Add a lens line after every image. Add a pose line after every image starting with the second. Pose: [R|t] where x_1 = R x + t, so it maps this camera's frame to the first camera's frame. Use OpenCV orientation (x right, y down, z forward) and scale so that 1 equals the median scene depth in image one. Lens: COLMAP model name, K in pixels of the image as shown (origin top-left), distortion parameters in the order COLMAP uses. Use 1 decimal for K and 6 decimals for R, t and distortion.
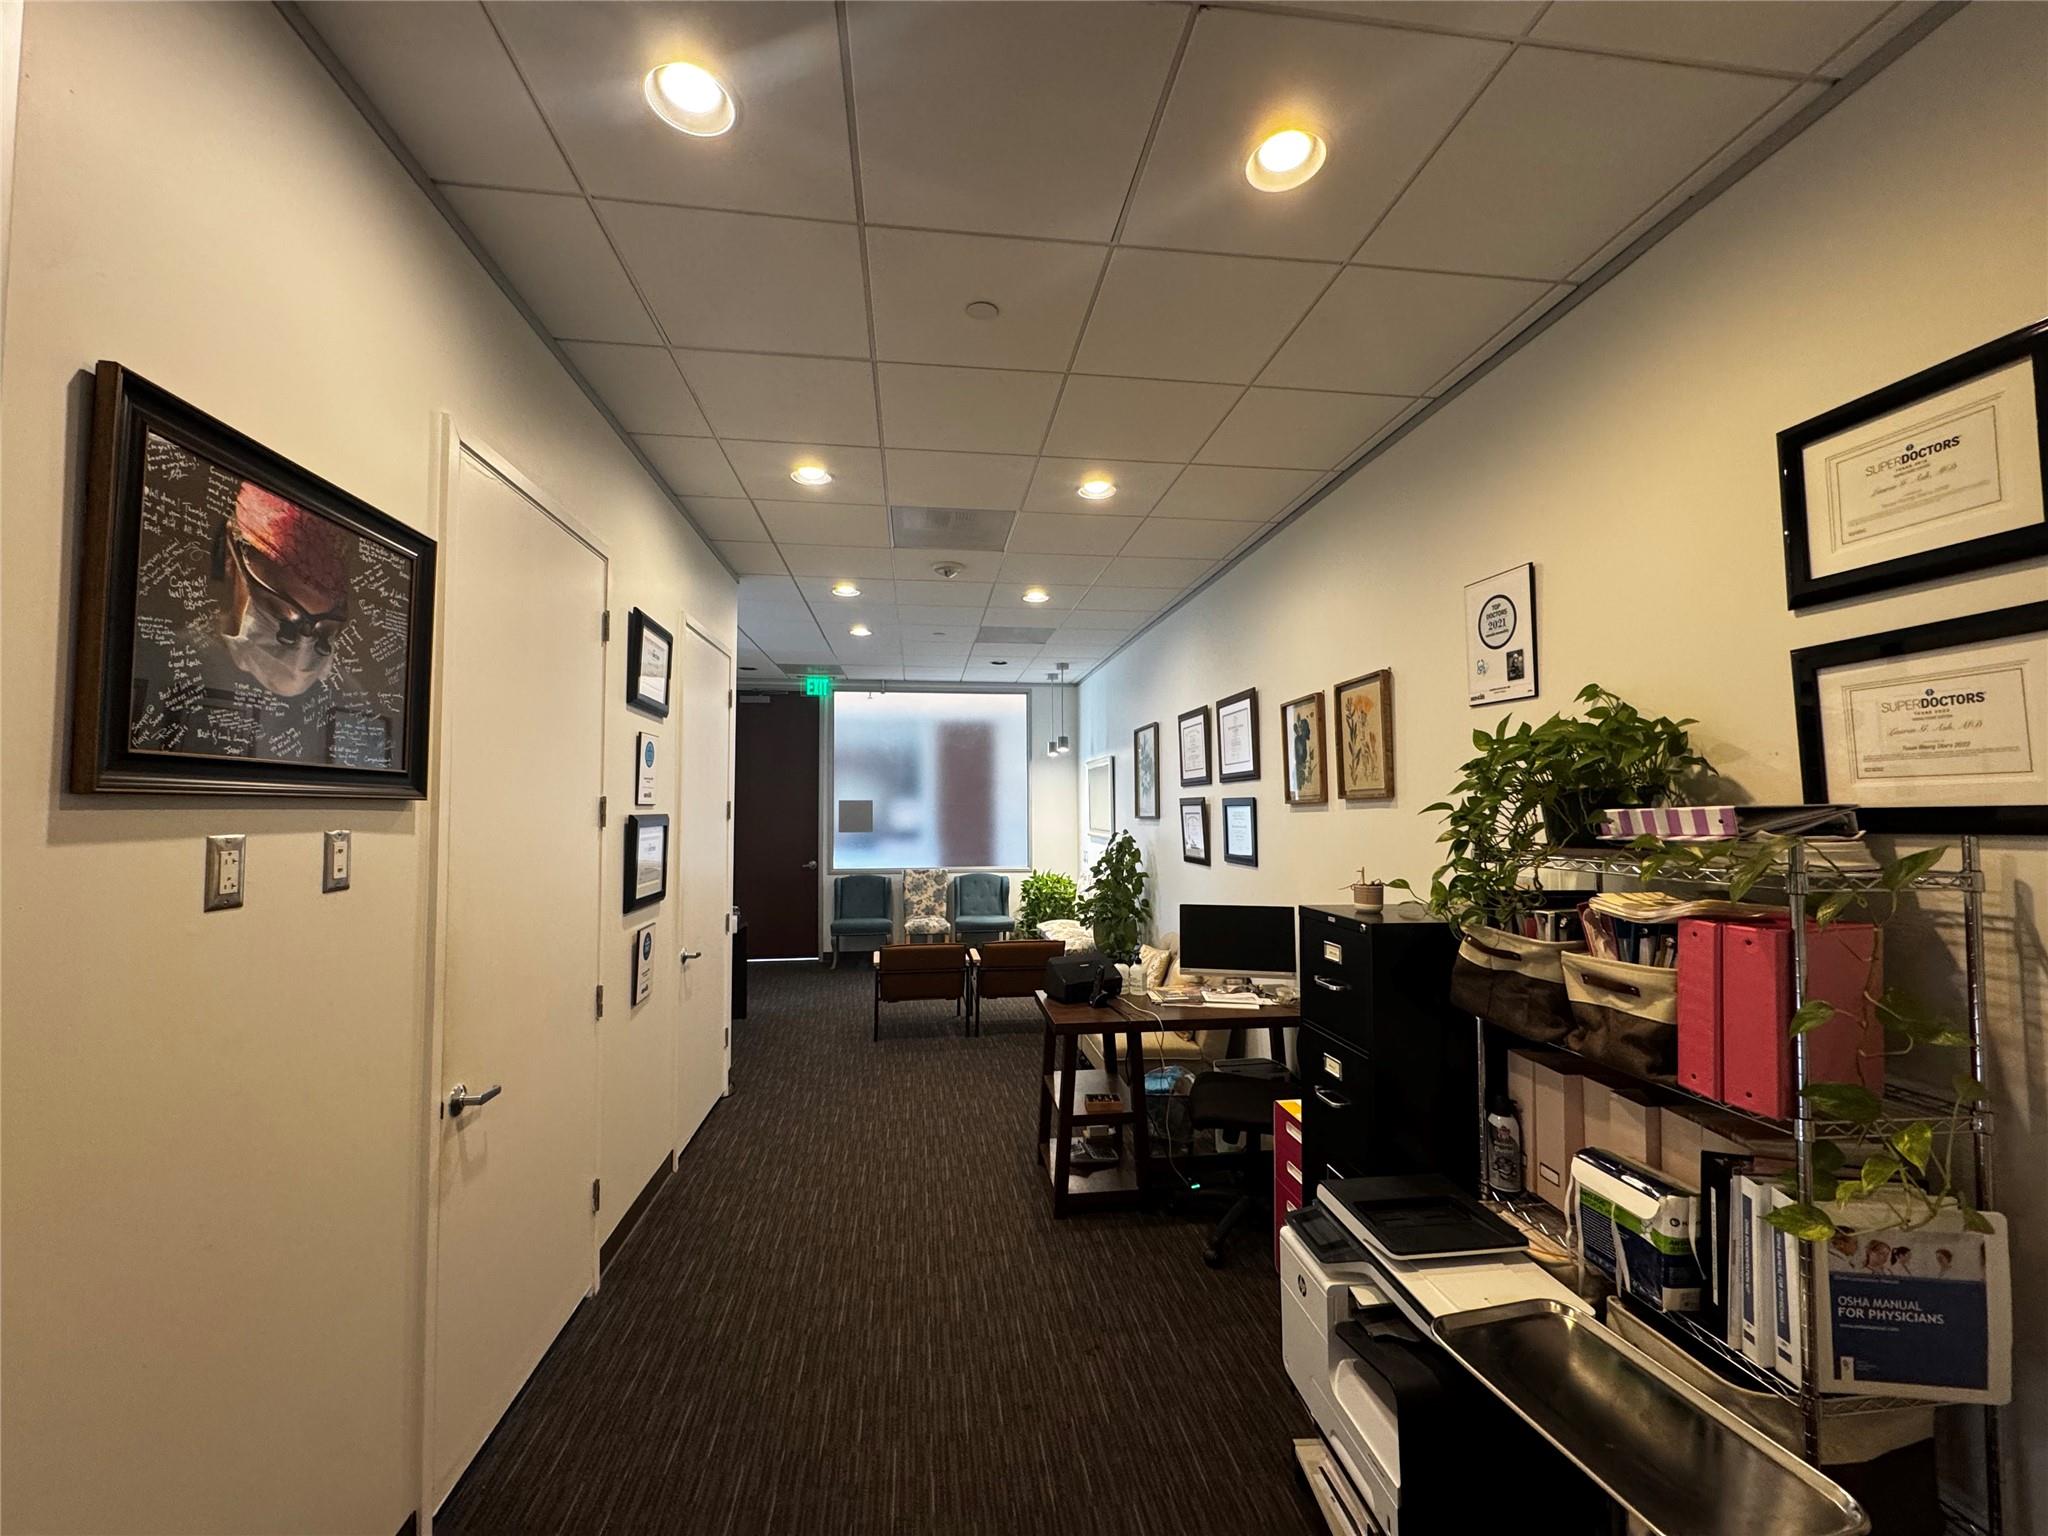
lens RADIAL K [[818.5, 0, 1024.0], [0, 818.5, 768.0], [0, 0, 1]] dist [0.000547, -0.000478]
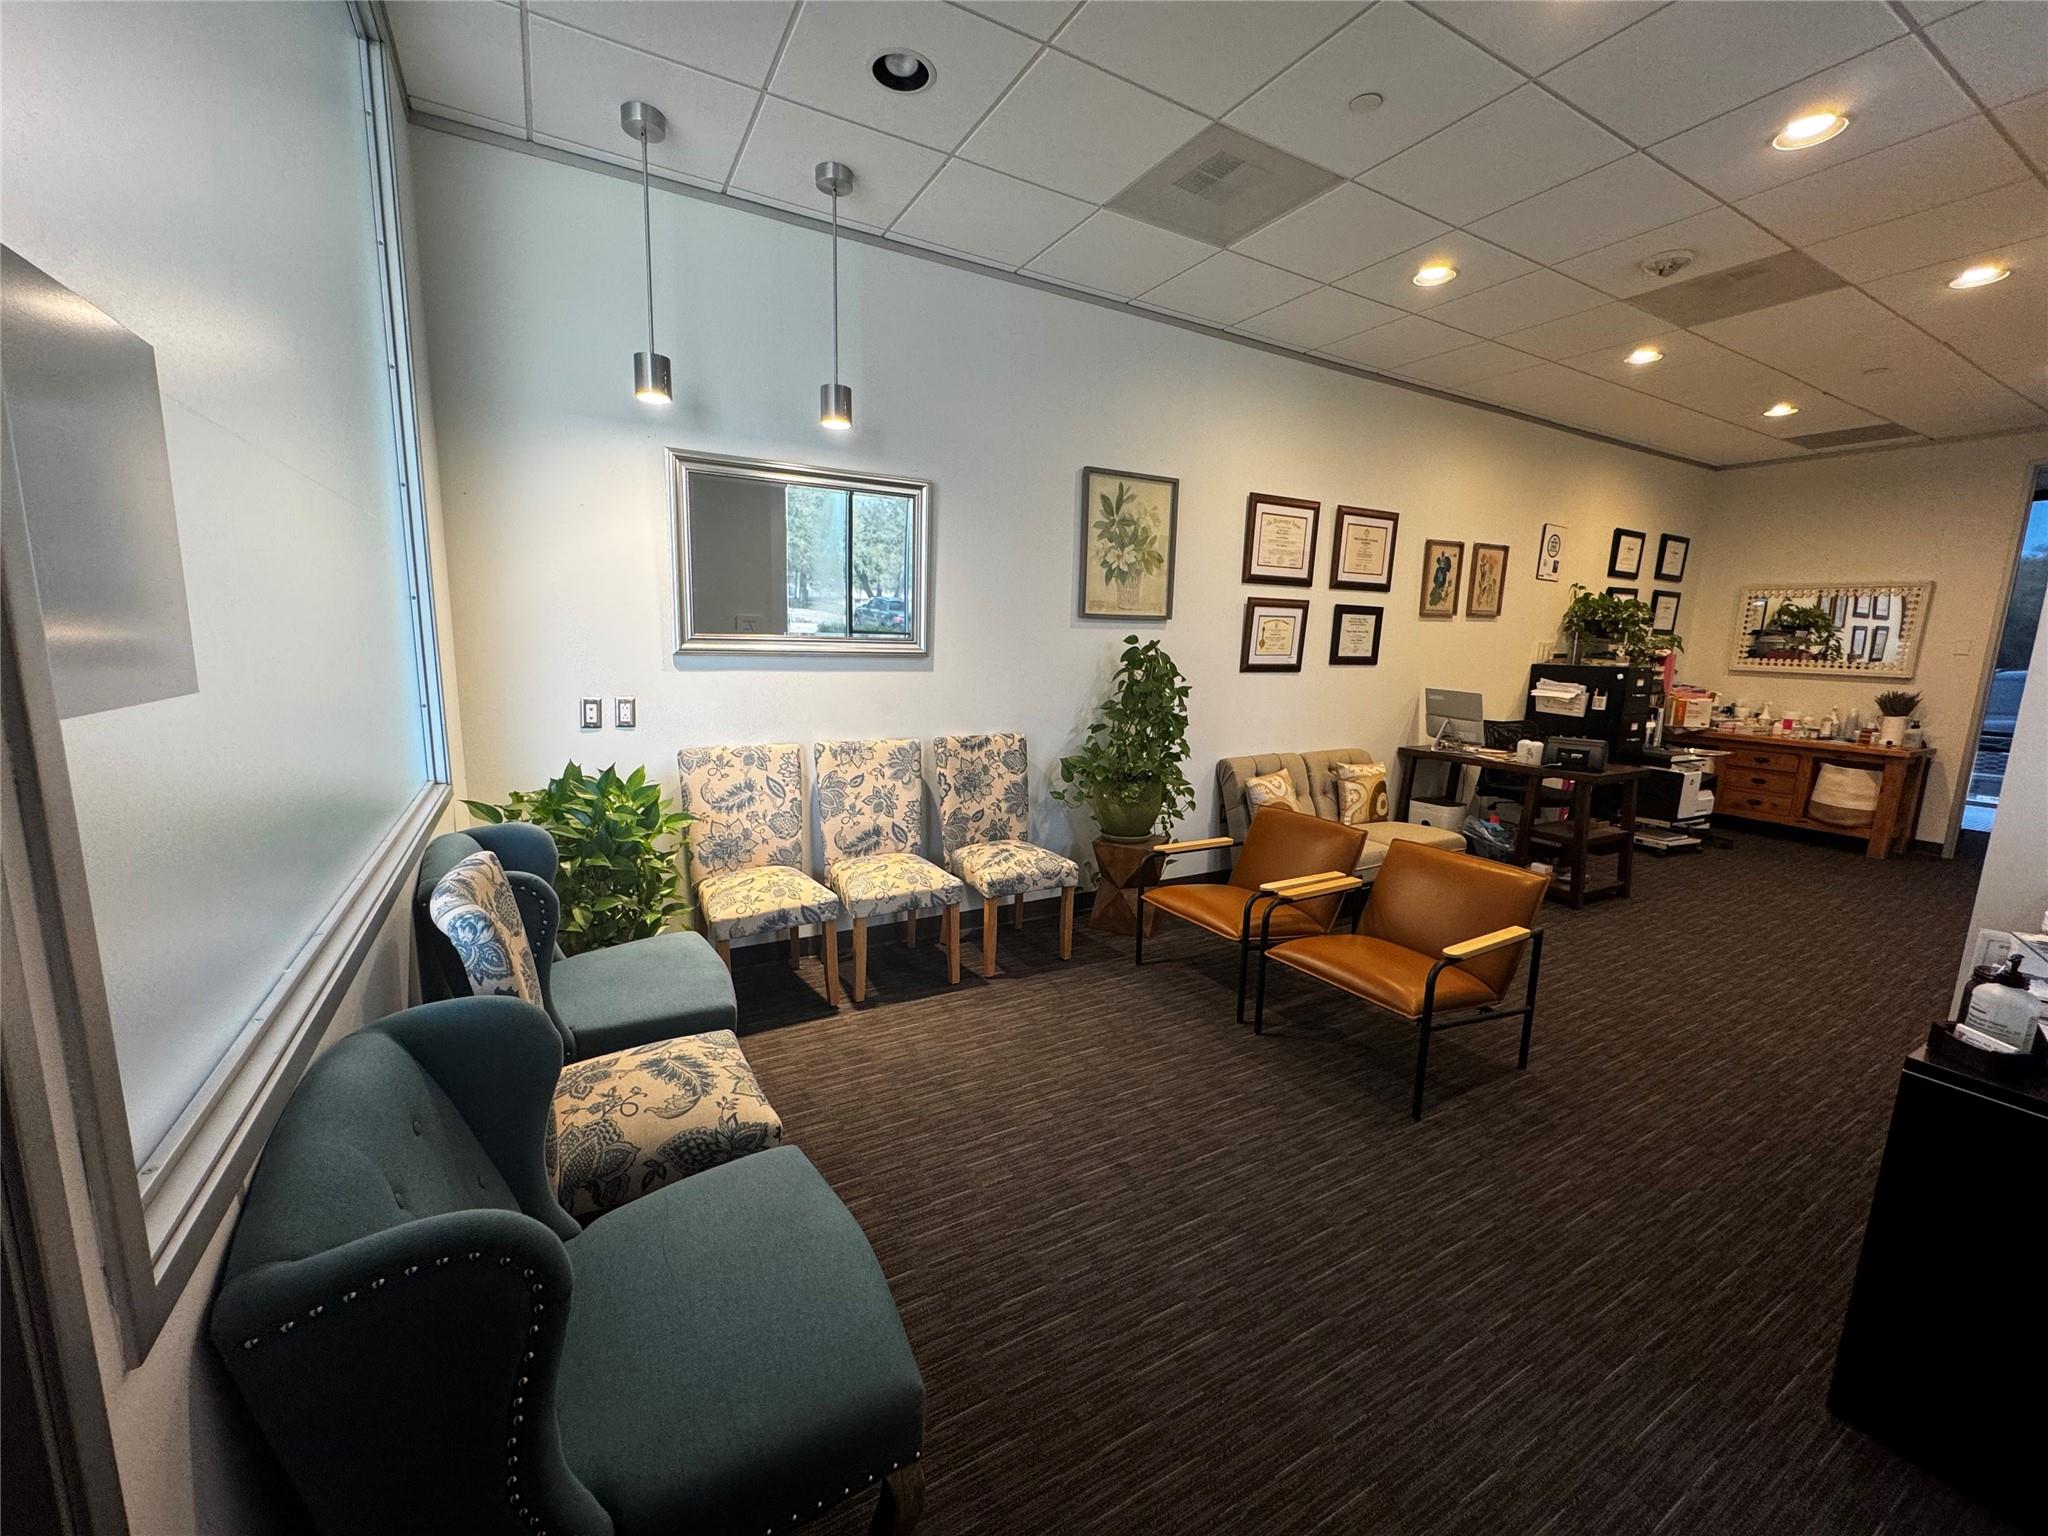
lens RADIAL K [[818.5, 0, 1024.0], [0, 818.5, 768.0], [0, 0, 1]] dist [0.000547, -0.000478]
pose [[-0.377842, -0.158640, 0.912178, -0.771427], [-0.071090, 0.987274, 0.142254, 0.160060], [-0.923137, -0.011097, -0.384311, 2.295070]]
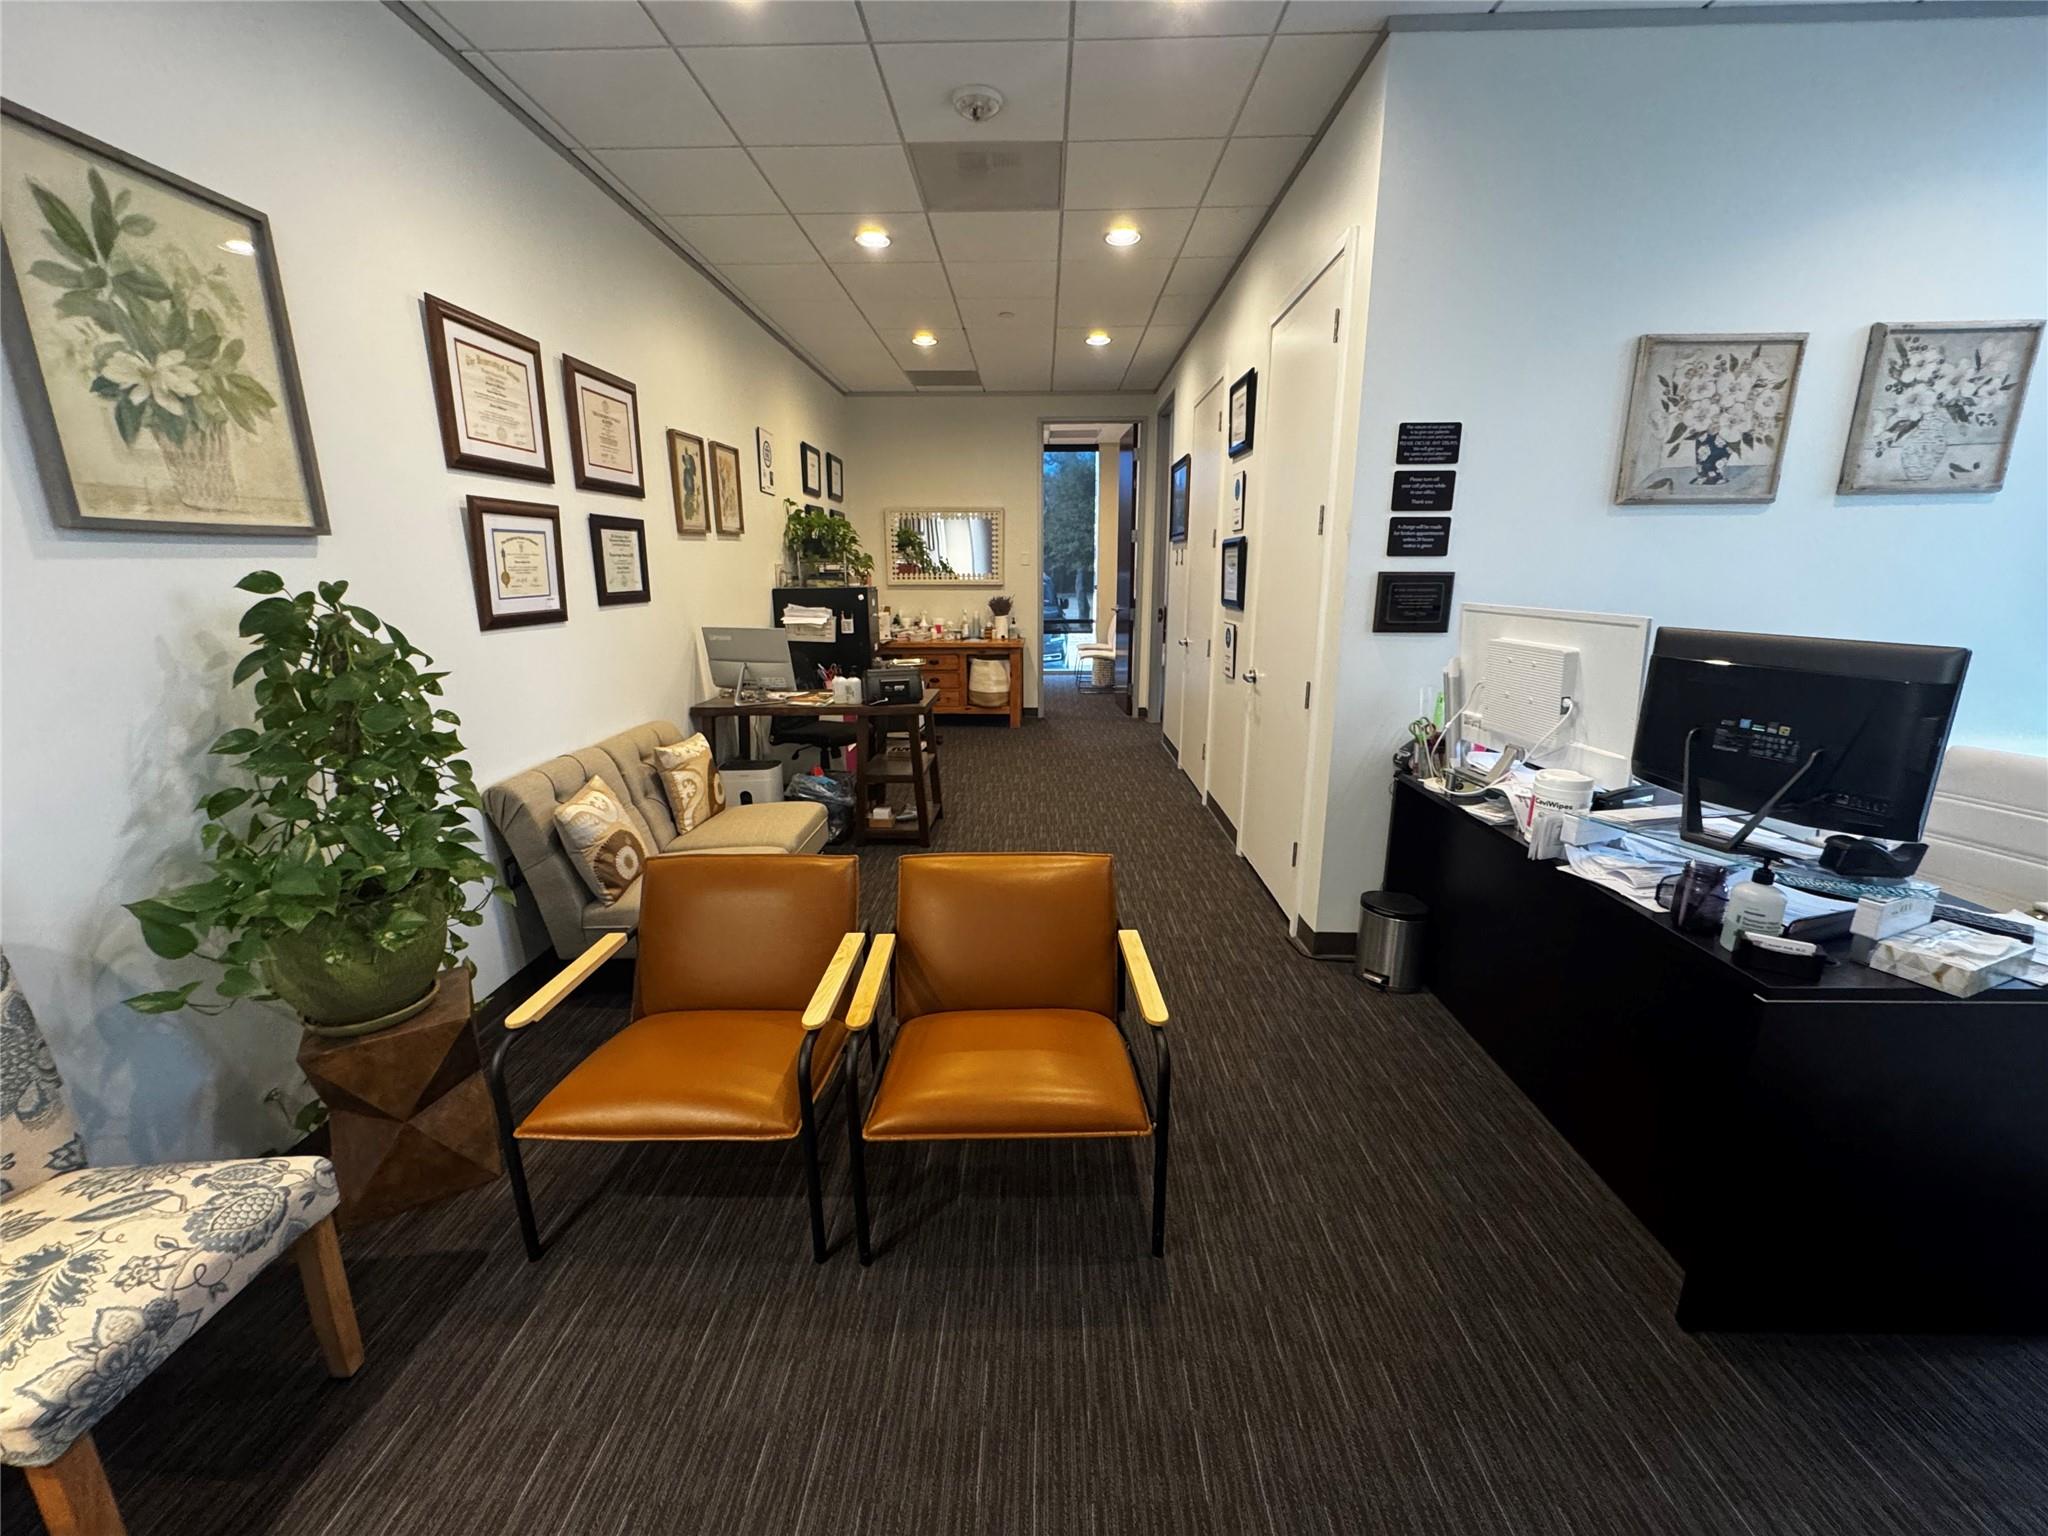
lens RADIAL K [[818.5, 0, 1024.0], [0, 818.5, 768.0], [0, 0, 1]] dist [0.000547, -0.000478]
pose [[-0.988688, -0.029195, 0.147115, -0.293644], [-0.000634, 0.981677, 0.190551, 0.150762], [-0.149983, 0.188303, -0.970591, 2.150361]]
